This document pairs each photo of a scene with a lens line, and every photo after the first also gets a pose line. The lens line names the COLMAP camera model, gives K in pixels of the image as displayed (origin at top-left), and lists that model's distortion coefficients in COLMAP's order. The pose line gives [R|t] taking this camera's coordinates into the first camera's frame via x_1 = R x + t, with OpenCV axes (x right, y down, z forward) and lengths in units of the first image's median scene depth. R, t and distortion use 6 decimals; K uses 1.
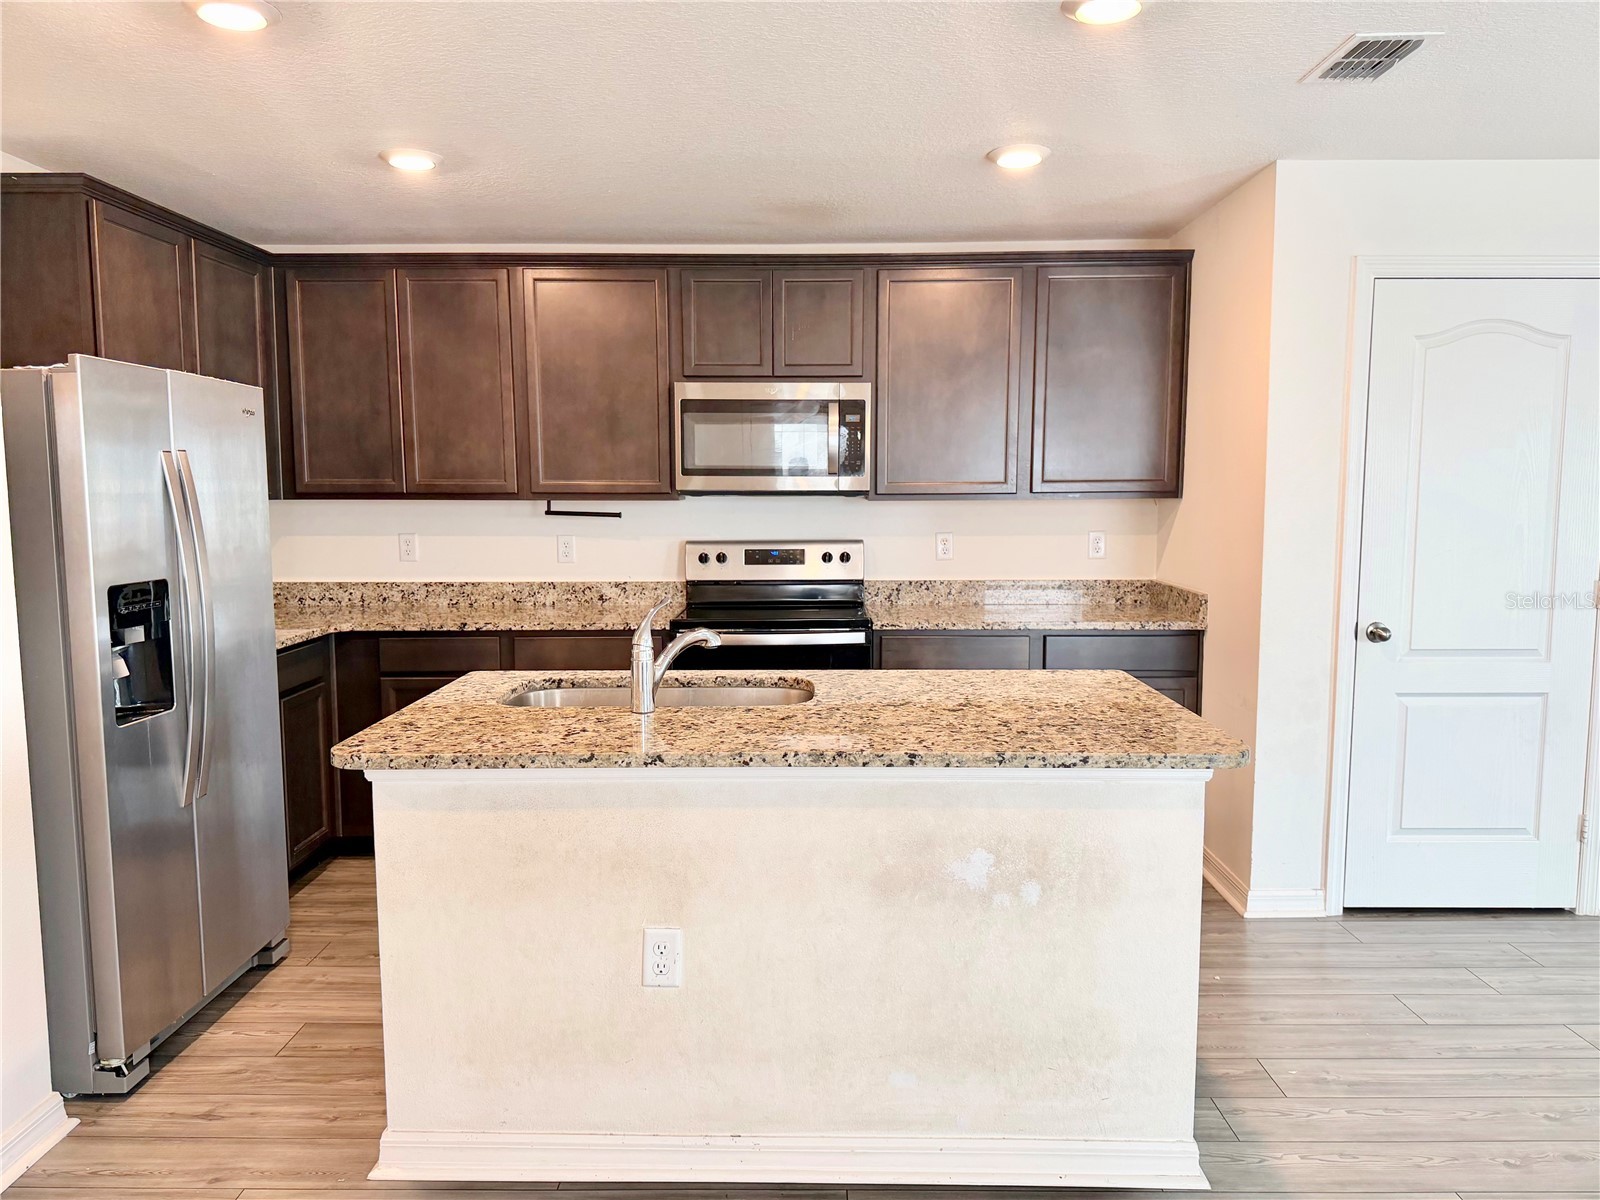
lens RADIAL K [[1128.6, 0, 794.1], [0, 1128.6, 597.4], [0, 0, 1]] dist [0.131955, -0.214902]
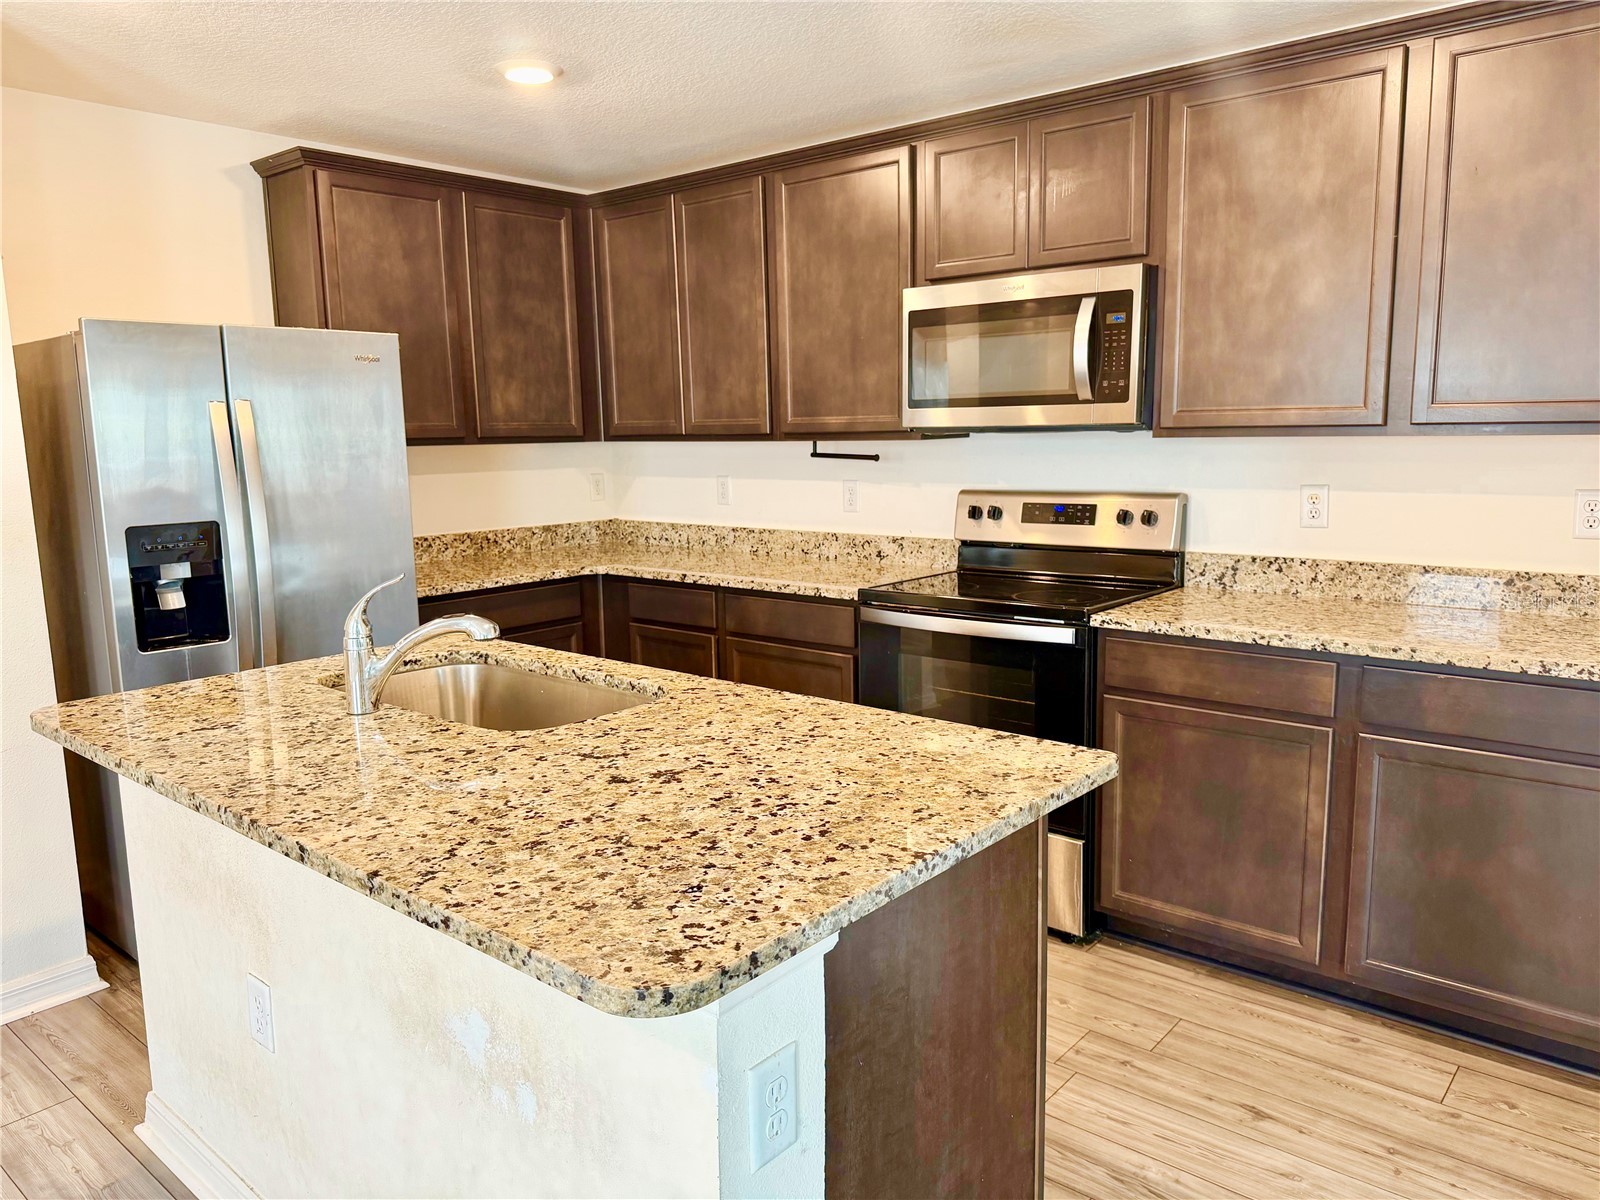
lens RADIAL K [[1128.6, 0, 794.1], [0, 1128.6, 597.4], [0, 0, 1]] dist [0.131955, -0.214902]
pose [[0.760977, 0.085835, -0.643076, 0.360305], [-0.044301, 0.995771, 0.080489, -0.035641], [0.647265, -0.032761, 0.761561, 0.328943]]
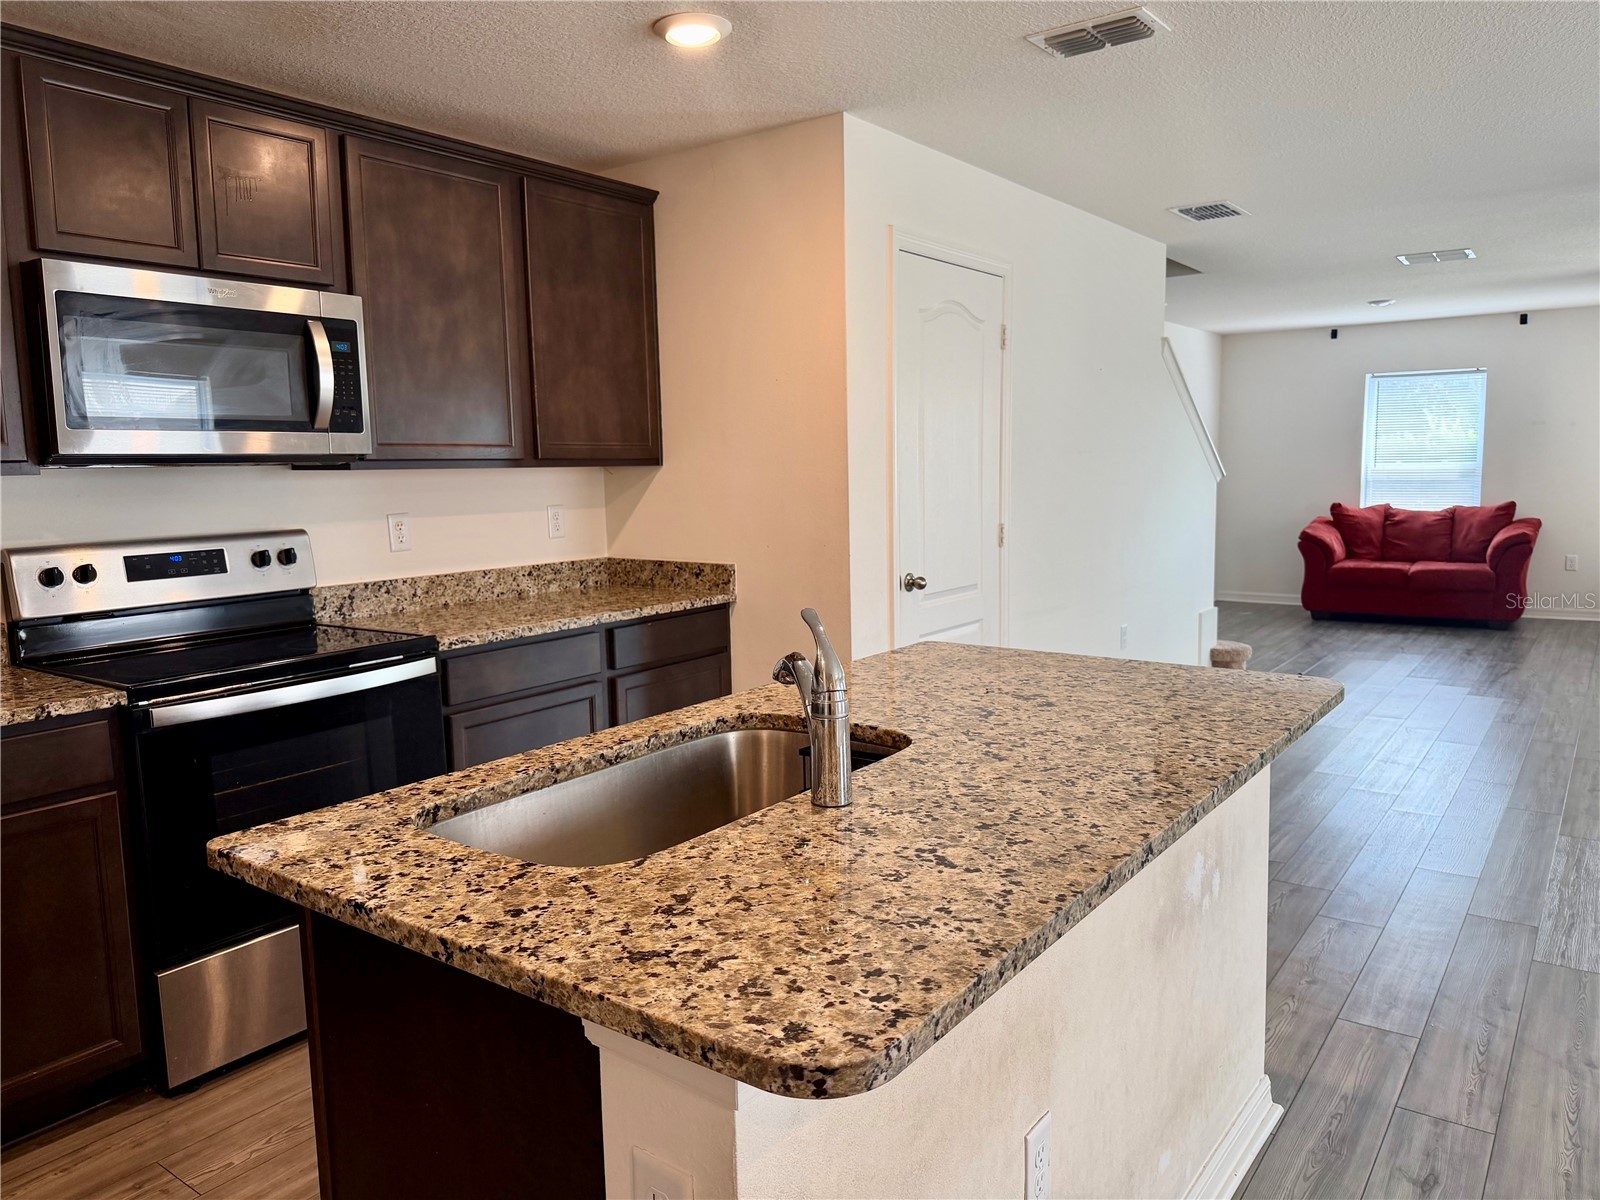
lens RADIAL K [[1128.6, 0, 794.1], [0, 1128.6, 597.4], [0, 0, 1]] dist [0.131955, -0.214902]
pose [[0.583166, -0.104167, 0.805646, -0.349231], [0.096119, 0.993626, 0.058896, -0.024060], [-0.806646, 0.043092, 0.589462, 0.380796]]
